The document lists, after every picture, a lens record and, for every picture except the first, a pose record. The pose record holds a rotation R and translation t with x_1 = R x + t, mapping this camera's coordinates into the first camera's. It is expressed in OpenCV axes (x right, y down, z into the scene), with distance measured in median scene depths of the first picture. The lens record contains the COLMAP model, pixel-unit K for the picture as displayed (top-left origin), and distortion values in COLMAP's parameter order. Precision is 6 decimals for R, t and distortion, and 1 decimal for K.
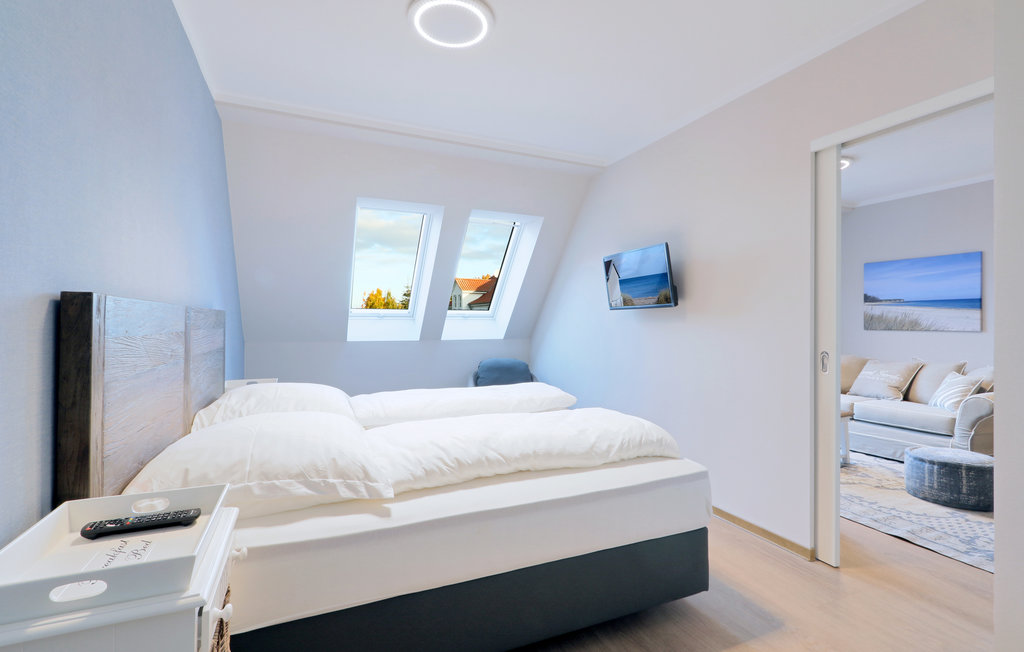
lens RADIAL K [[466.8, 0, 506.5], [0, 466.8, 326.2], [0, 0, 1]] dist [-0.000897, 0.000422]
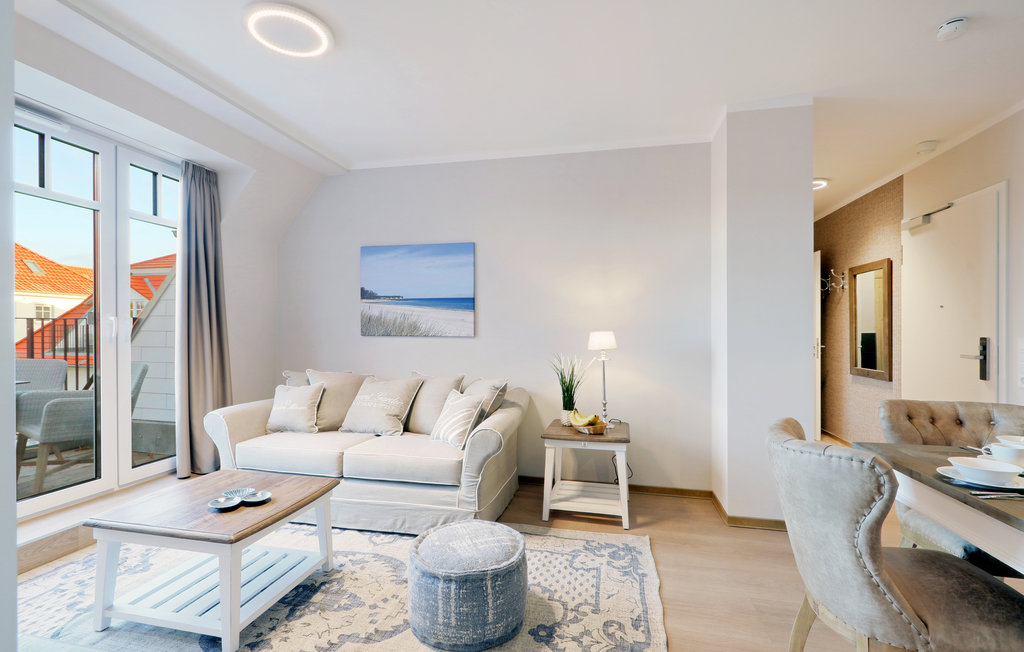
lens RADIAL K [[466.8, 0, 506.5], [0, 466.8, 326.2], [0, 0, 1]] dist [-0.000897, 0.000422]
pose [[0.598071, 0.001490, 0.801442, 0.366758], [0.006472, 0.999957, -0.006689, -0.001538], [-0.801417, 0.009187, 0.598035, 0.439145]]
